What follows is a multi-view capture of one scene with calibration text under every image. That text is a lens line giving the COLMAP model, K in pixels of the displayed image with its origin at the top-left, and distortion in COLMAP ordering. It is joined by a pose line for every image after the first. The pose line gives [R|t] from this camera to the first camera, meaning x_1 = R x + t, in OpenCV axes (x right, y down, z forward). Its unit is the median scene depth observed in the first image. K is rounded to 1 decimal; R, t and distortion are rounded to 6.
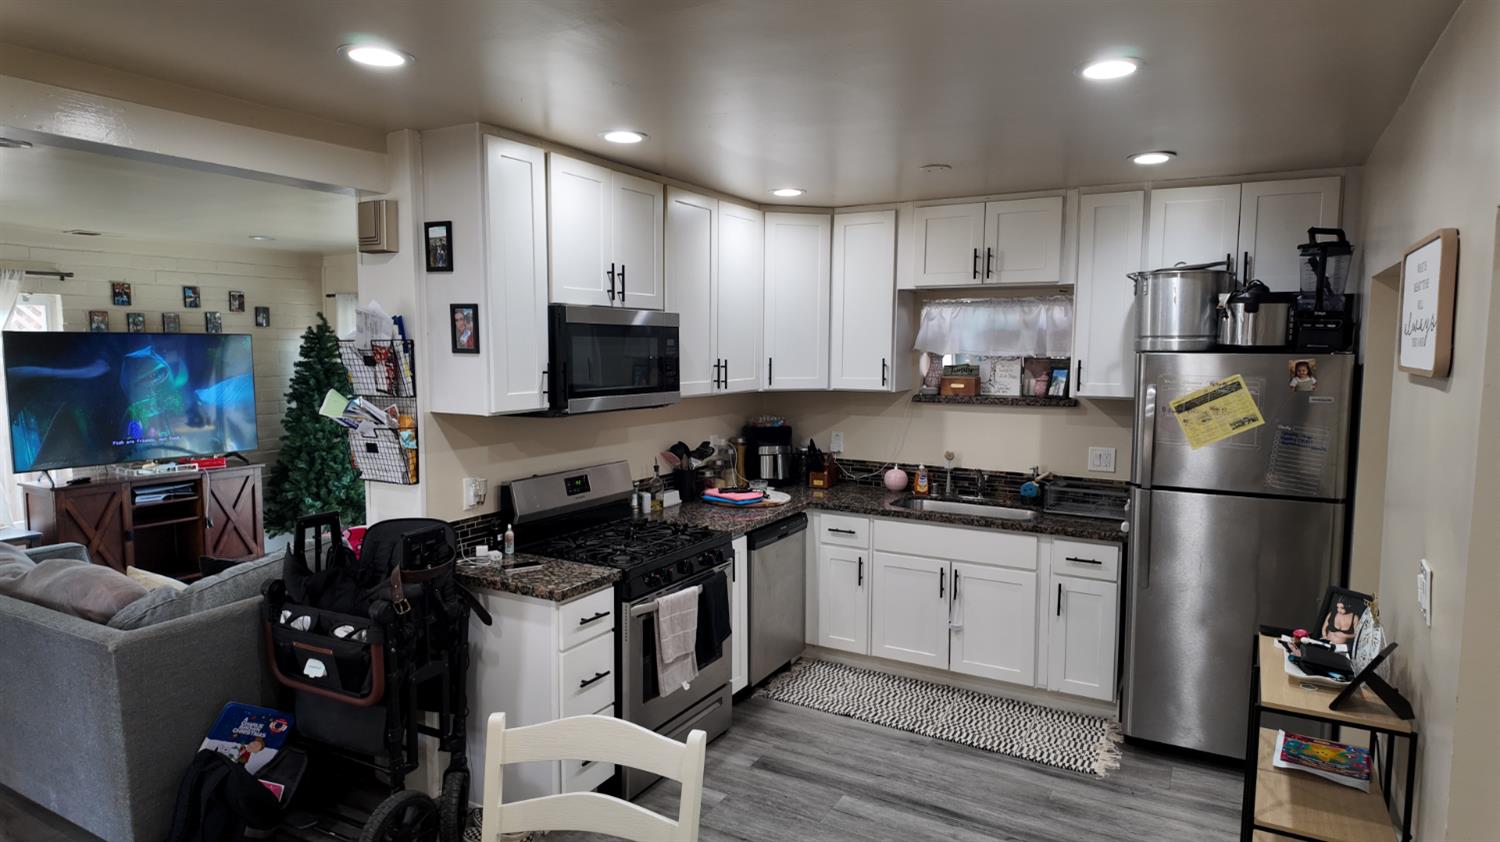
lens RADIAL K [[875.0, 0, 757.5], [0, 875.0, 421.3], [0, 0, 1]] dist [0.092294, -0.113199]
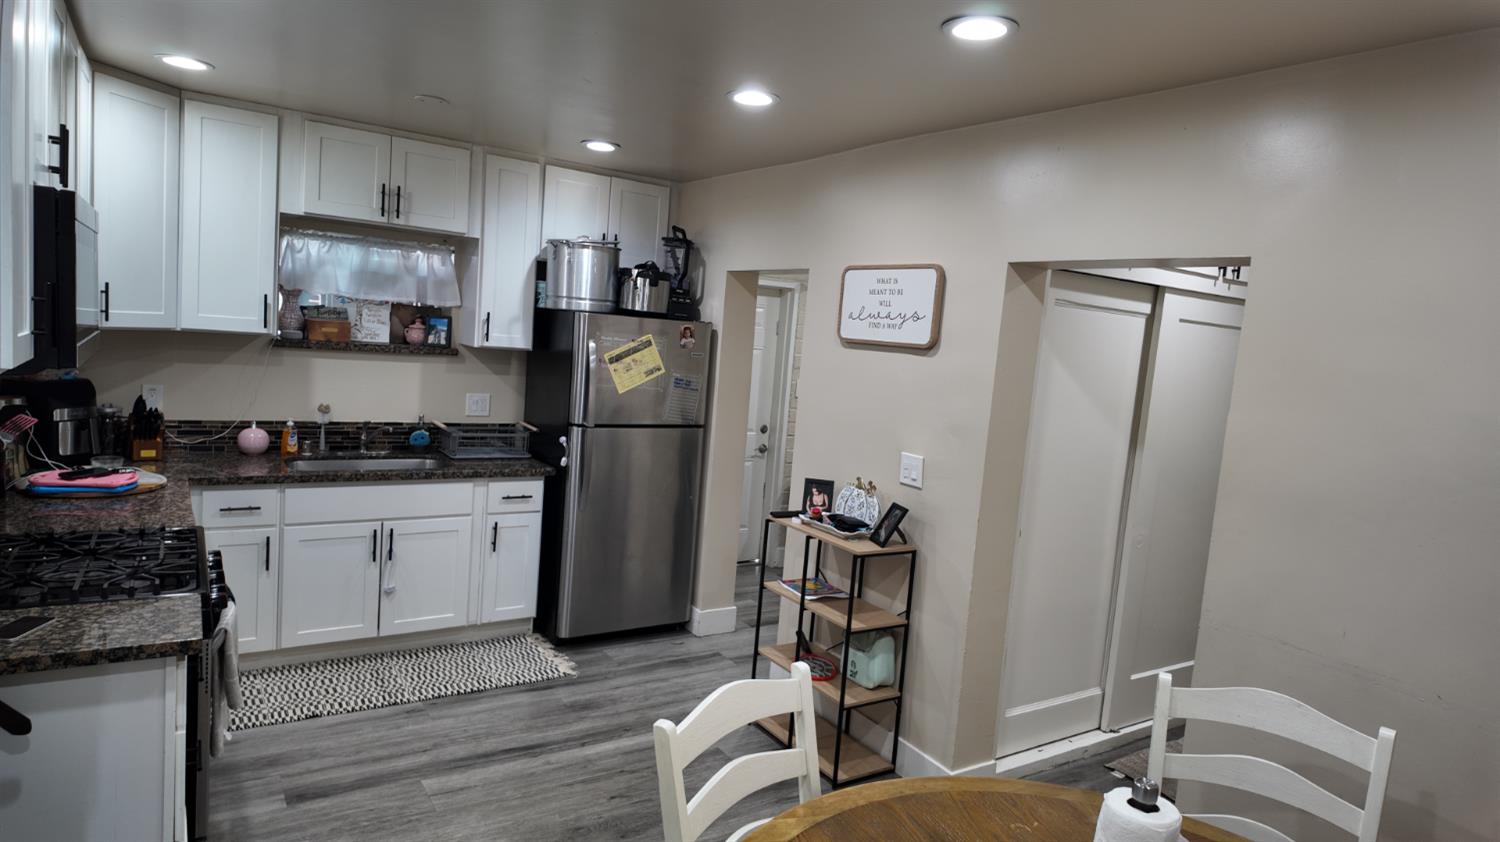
lens RADIAL K [[875.0, 0, 757.5], [0, 875.0, 421.3], [0, 0, 1]] dist [0.092294, -0.113199]
pose [[0.460907, -0.060872, 0.885358, -0.423045], [-0.000076, 0.997642, 0.068632, -0.011131], [-0.887448, -0.031700, 0.459816, 0.218005]]
